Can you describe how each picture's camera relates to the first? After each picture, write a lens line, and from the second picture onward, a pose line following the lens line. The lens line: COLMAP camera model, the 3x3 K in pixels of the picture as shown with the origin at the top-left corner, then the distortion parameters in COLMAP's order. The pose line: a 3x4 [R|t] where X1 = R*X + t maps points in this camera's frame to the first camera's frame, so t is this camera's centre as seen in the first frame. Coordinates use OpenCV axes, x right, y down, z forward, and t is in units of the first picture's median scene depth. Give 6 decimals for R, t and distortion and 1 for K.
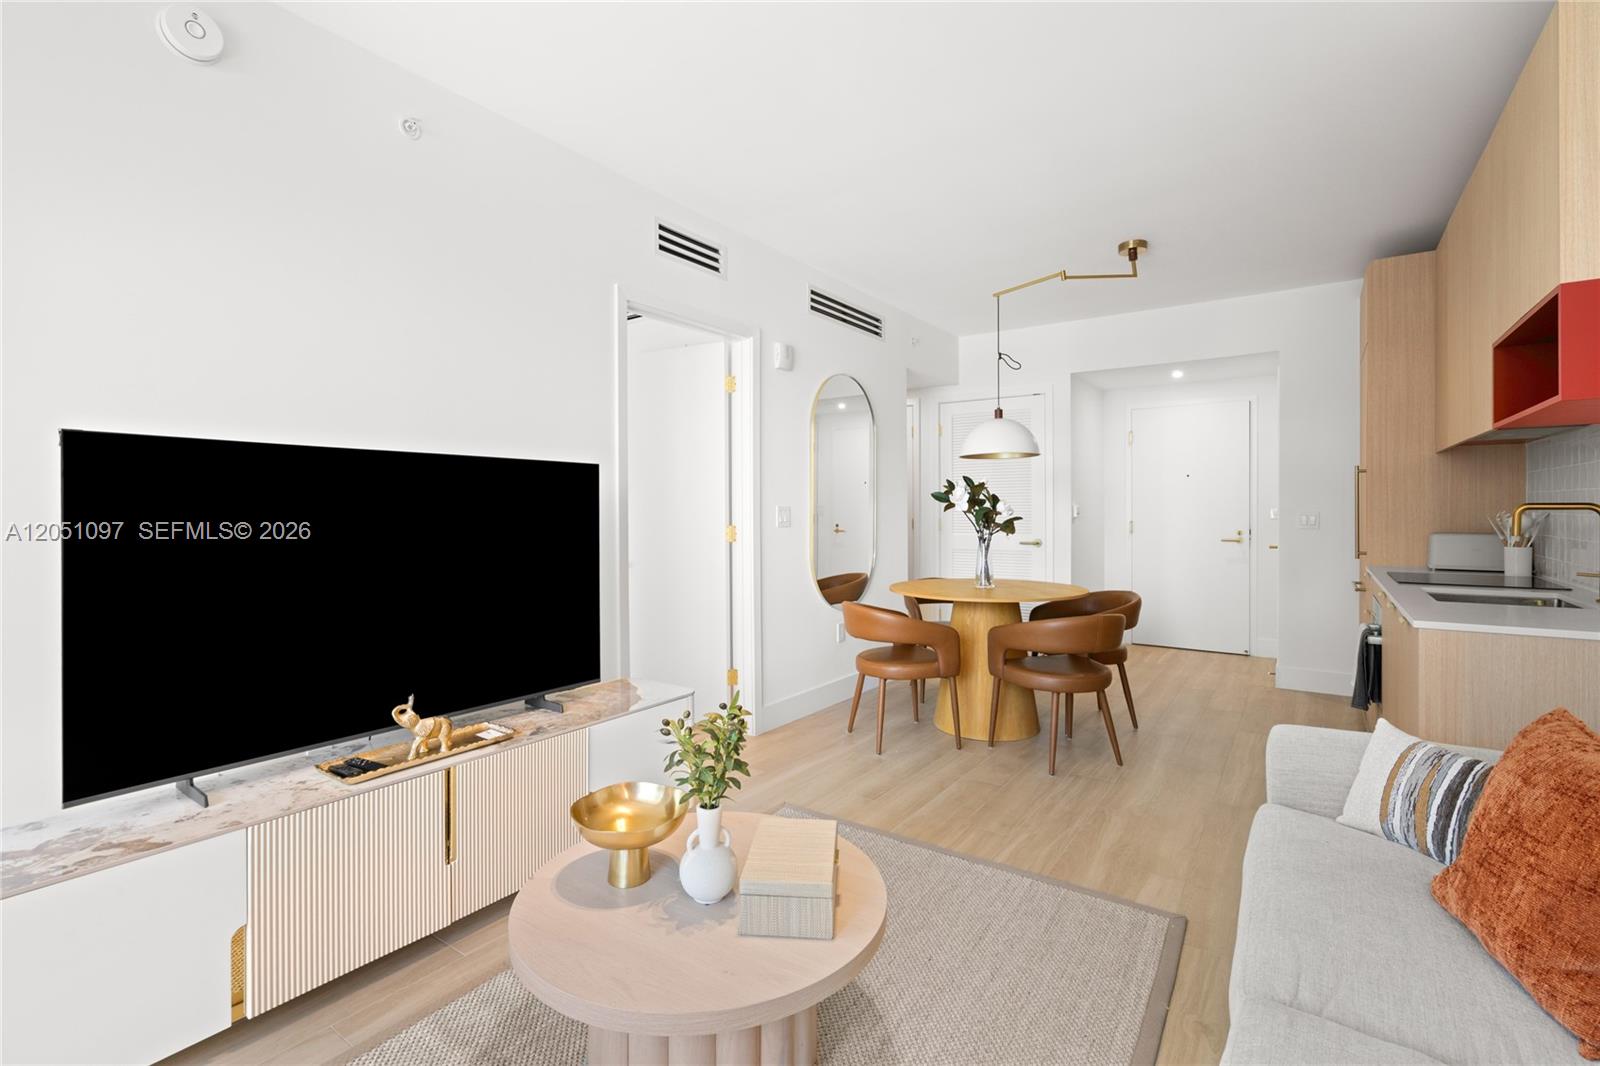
lens RADIAL K [[720.7, 0, 802.6], [0, 720.7, 516.9], [0, 0, 1]] dist [-0.004992, -0.000783]
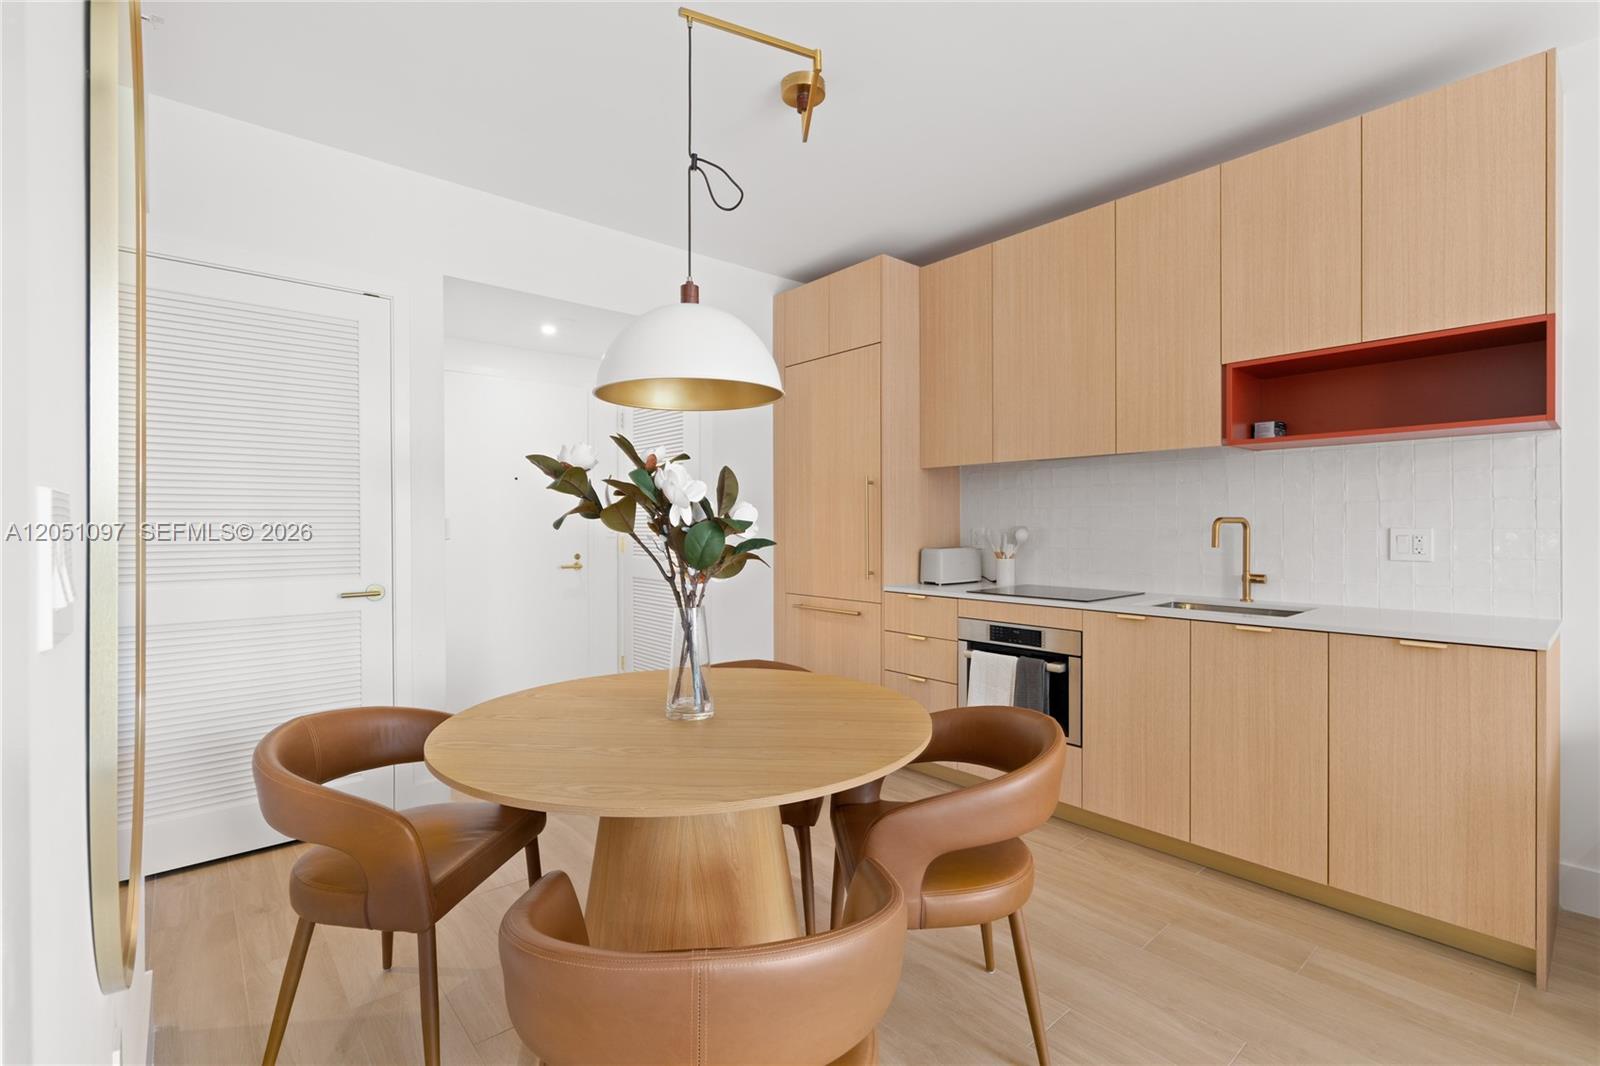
lens RADIAL K [[720.7, 0, 799.3], [0, 720.7, 527.3], [0, 0, 1]] dist [-0.004992, -0.000783]
pose [[0.241381, -0.001052, 0.970430, -0.127809], [0.013993, 0.999899, -0.002397, -0.005945], [-0.970330, 0.014157, 0.241371, 0.863873]]
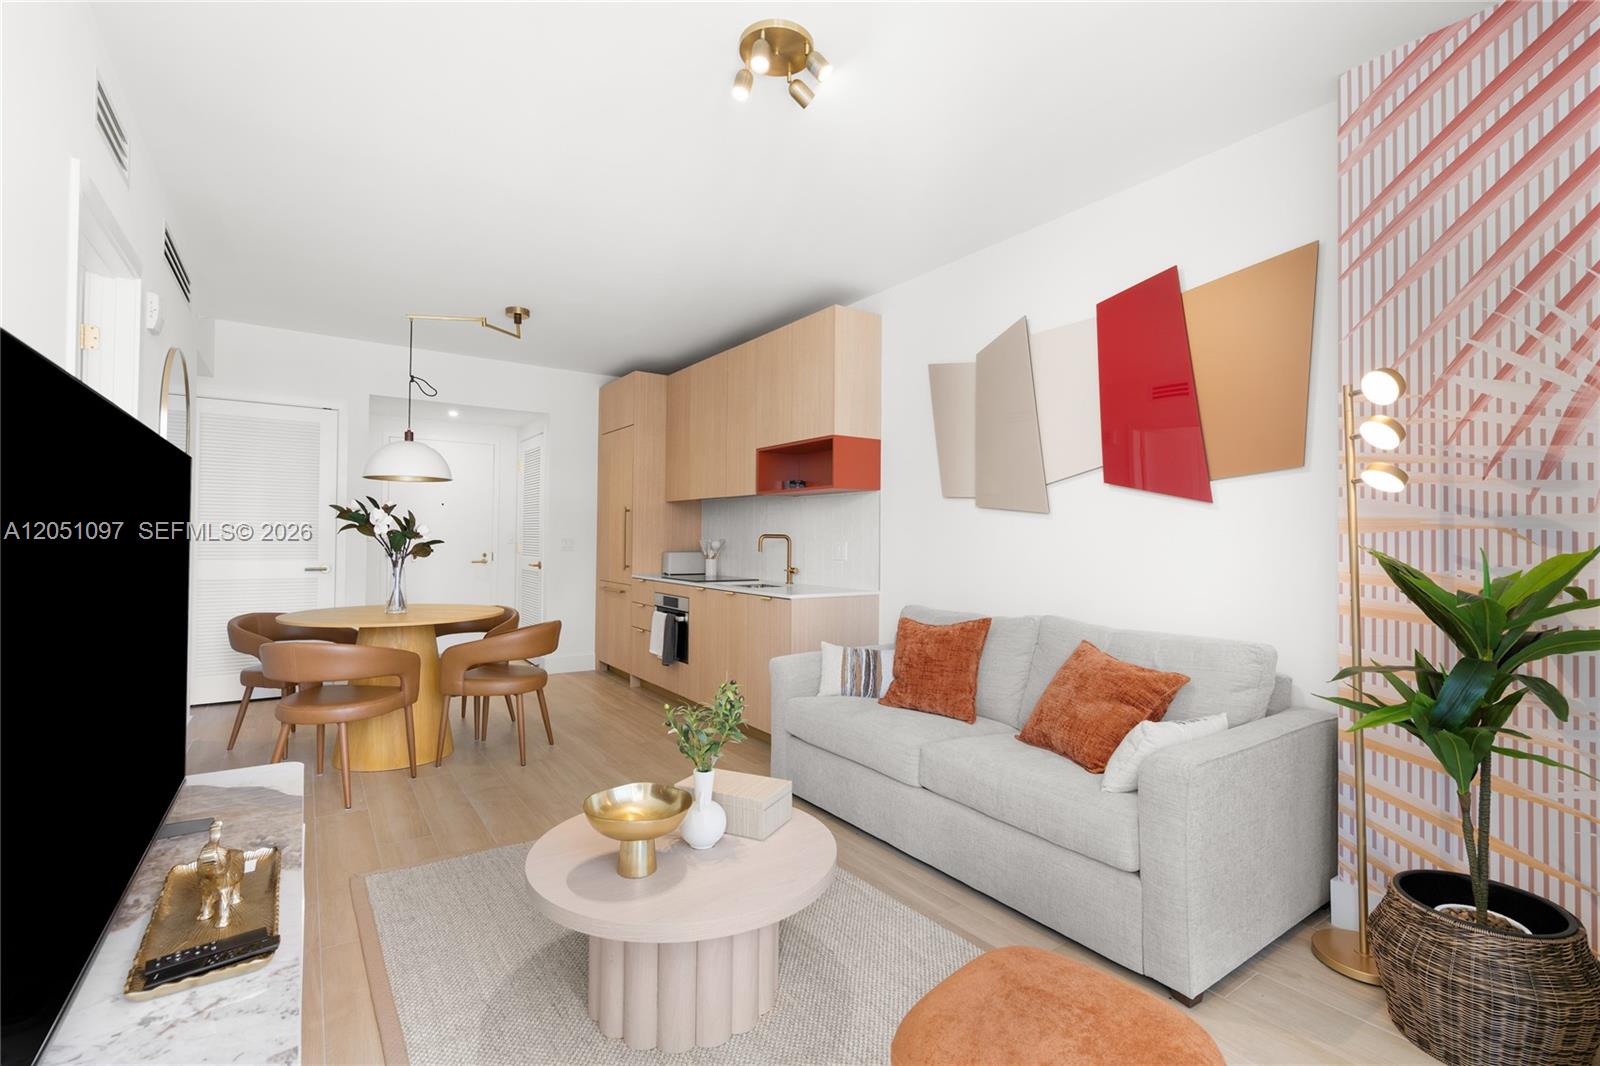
lens RADIAL K [[720.7, 0, 799.0], [0, 720.7, 530.1], [0, 0, 1]] dist [-0.004992, -0.000783]
pose [[0.342301, 0.017917, 0.939420, -0.486931], [-0.001218, 0.999826, -0.018626, 0.003649], [-0.939590, 0.005231, 0.342263, 0.163050]]
